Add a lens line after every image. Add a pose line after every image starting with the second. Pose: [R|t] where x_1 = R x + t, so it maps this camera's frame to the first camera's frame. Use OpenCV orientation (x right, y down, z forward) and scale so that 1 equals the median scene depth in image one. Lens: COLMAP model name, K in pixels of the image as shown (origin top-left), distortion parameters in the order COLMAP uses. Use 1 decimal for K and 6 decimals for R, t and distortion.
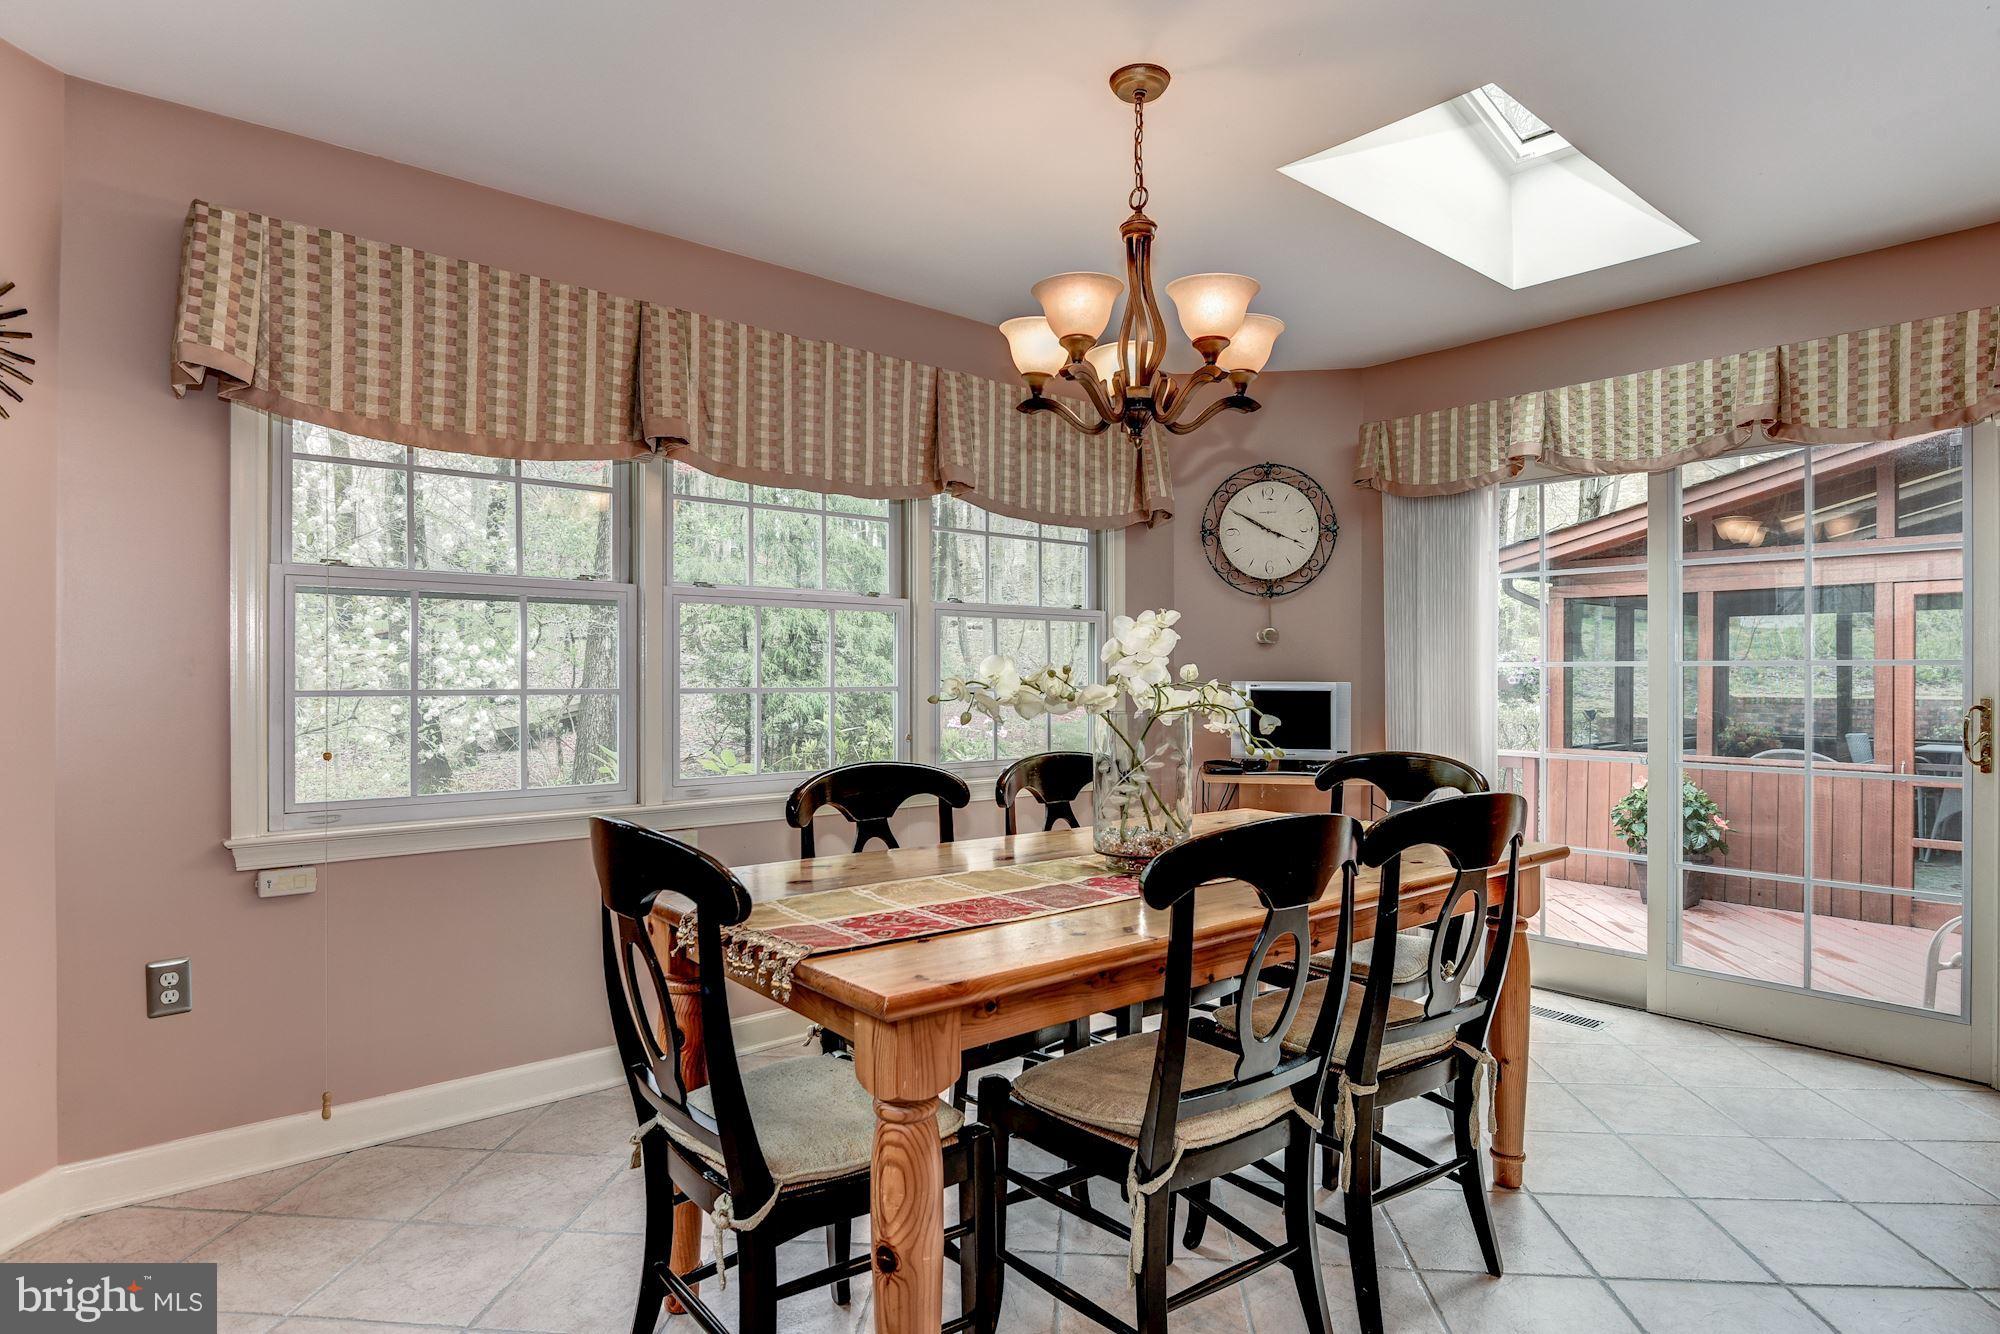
lens RADIAL K [[1074.5, 0, 1000.0], [0, 1074.5, 667.0], [0, 0, 1]] dist [-0.002552, -0.002057]
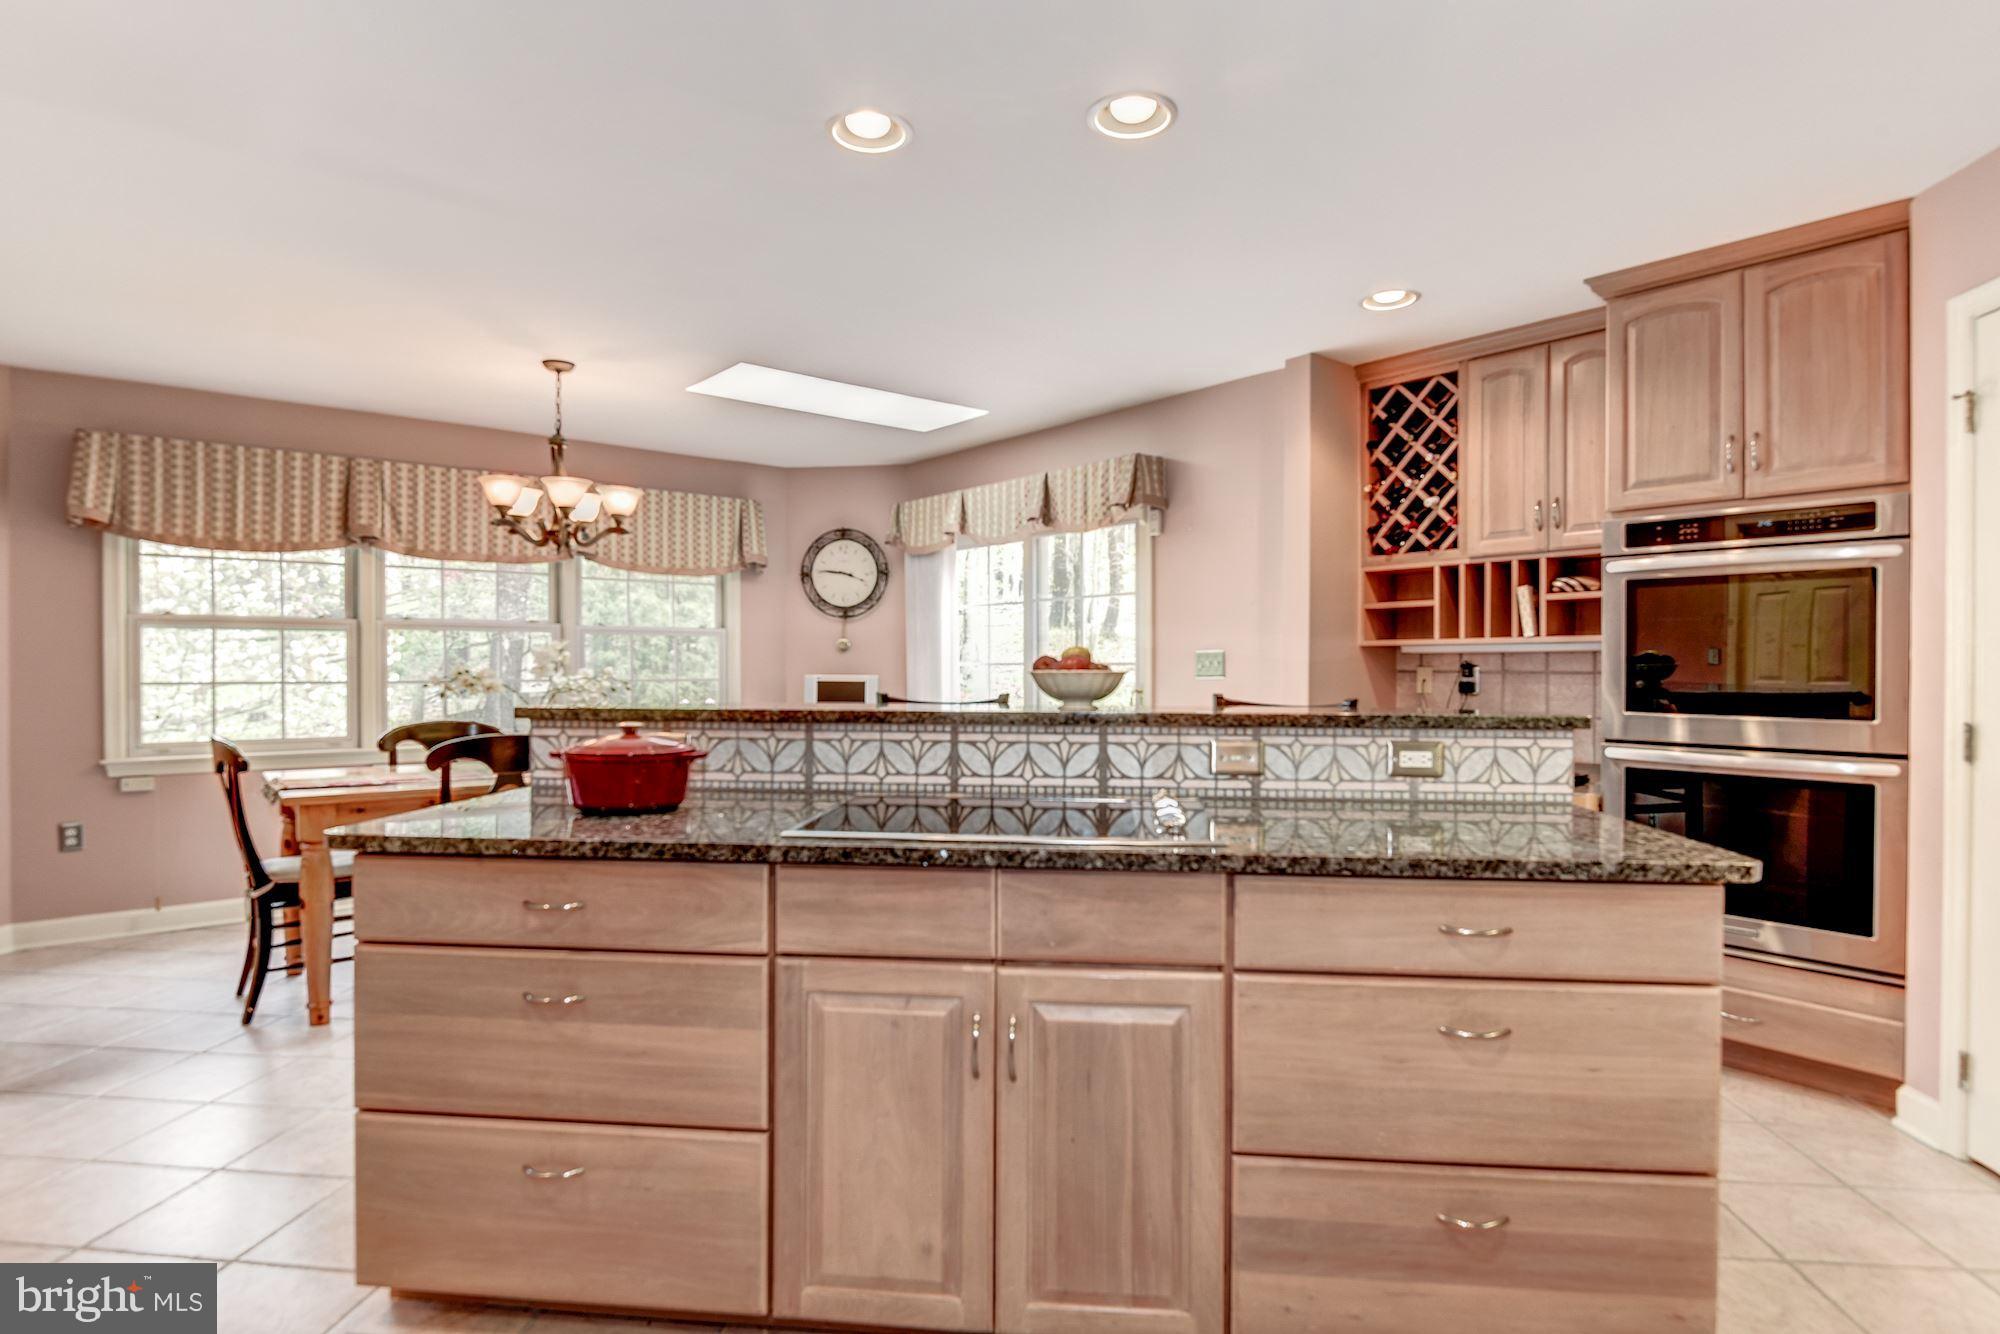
lens RADIAL K [[1057.9, 0, 1000.0], [0, 1057.9, 667.0], [0, 0, 1]] dist [-0.003100, -0.001880]
pose [[0.999707, -0.001137, -0.024172, 0.830648], [0.001335, 0.999966, 0.008188, -0.016249], [0.024162, -0.008218, 0.999674, -0.751545]]
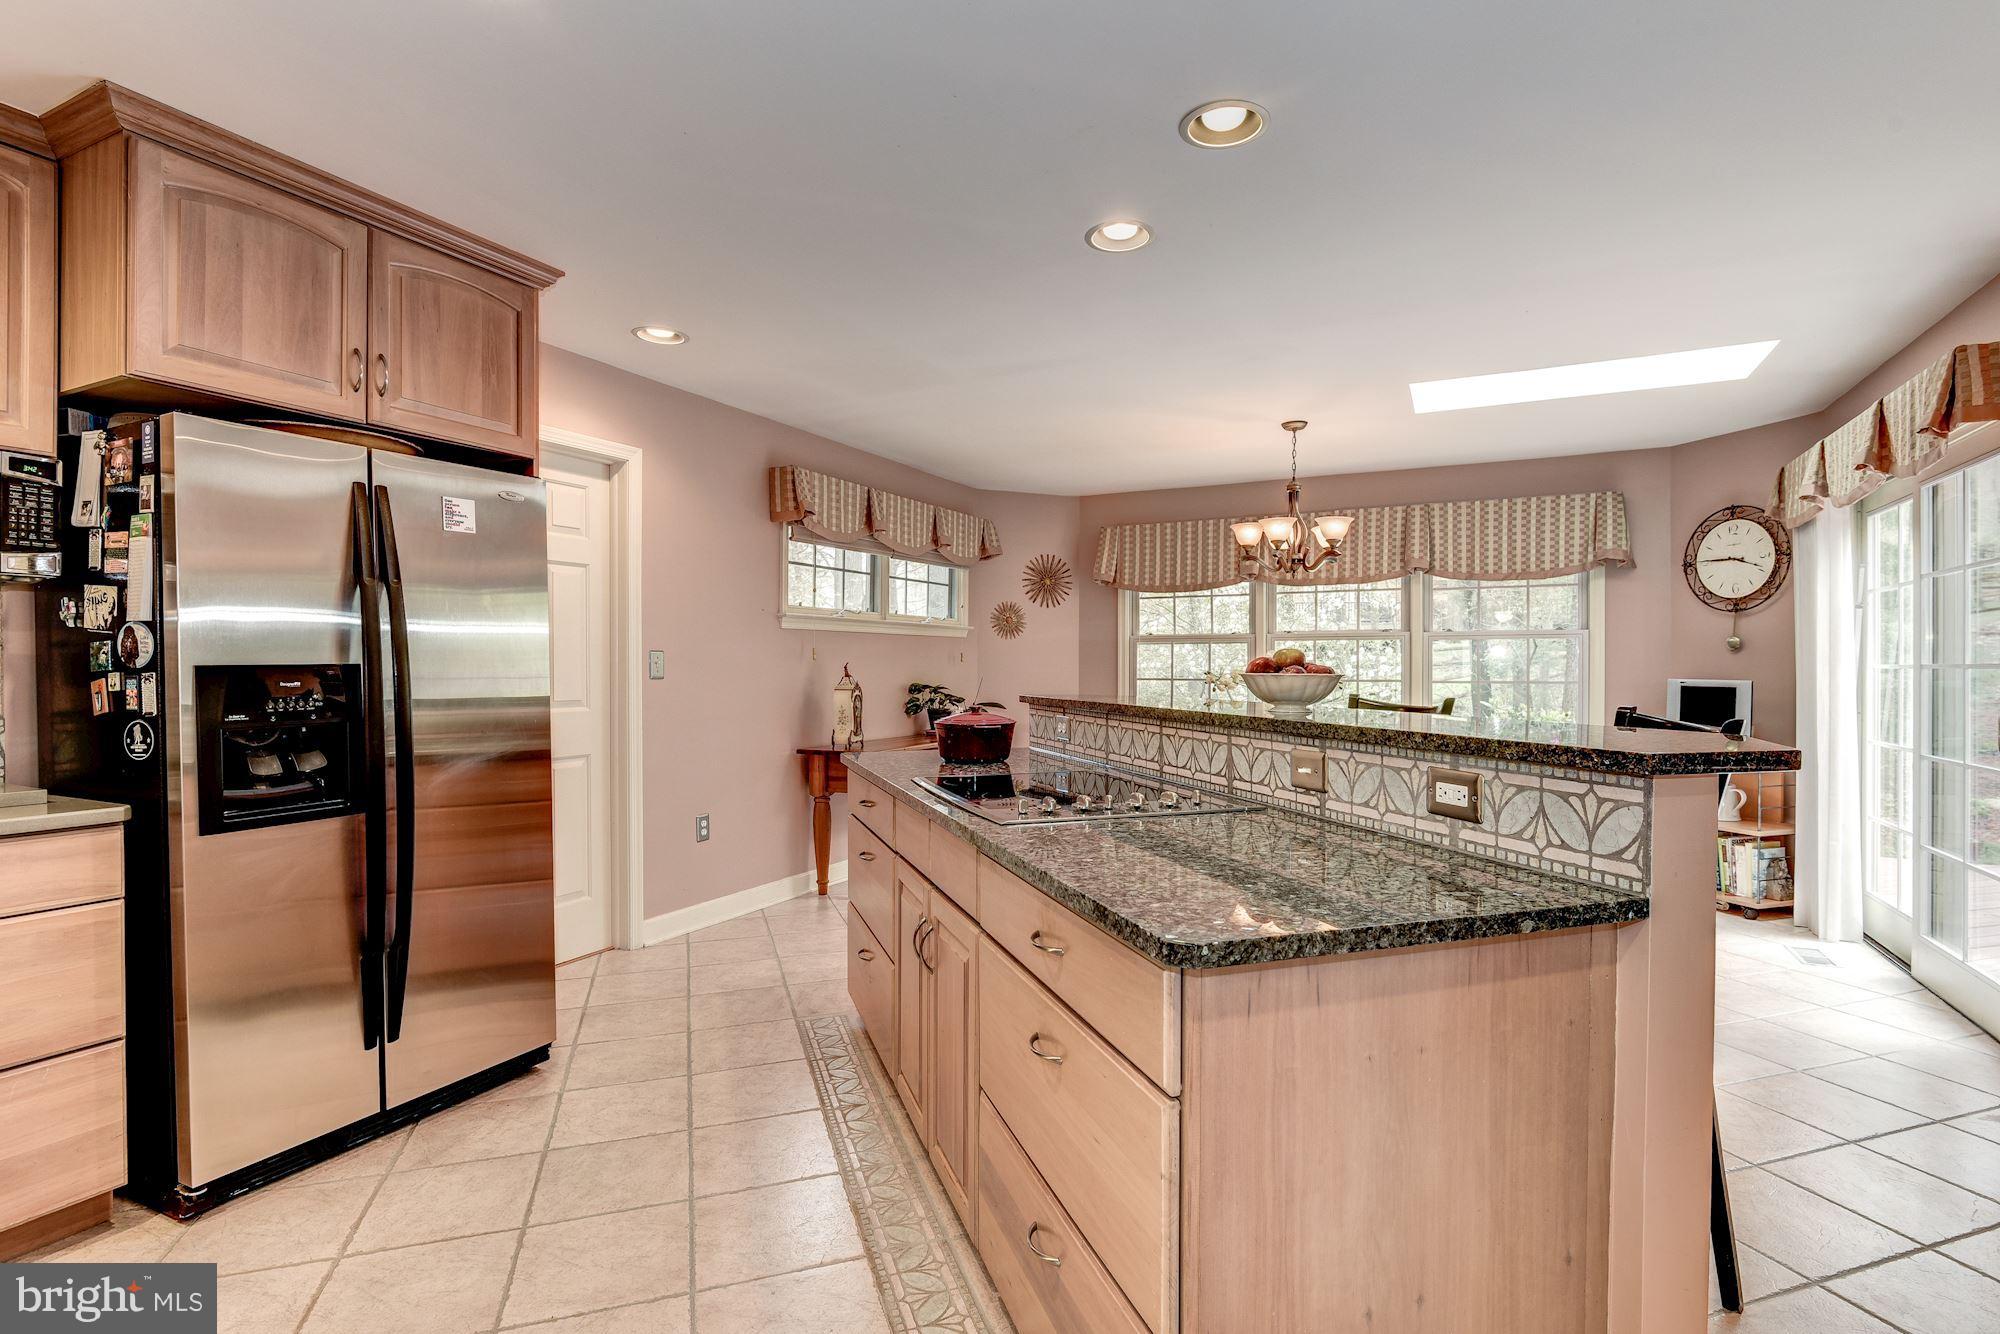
lens RADIAL K [[965.3, 0, 1000.0], [0, 965.3, 667.0], [0, 0, 1]] dist [-0.003145, -0.000932]
pose [[0.381066, -0.001124, -0.924547, 1.594609], [0.005976, 0.999981, 0.001247, -0.013560], [0.924528, -0.006000, 0.381066, -0.357415]]
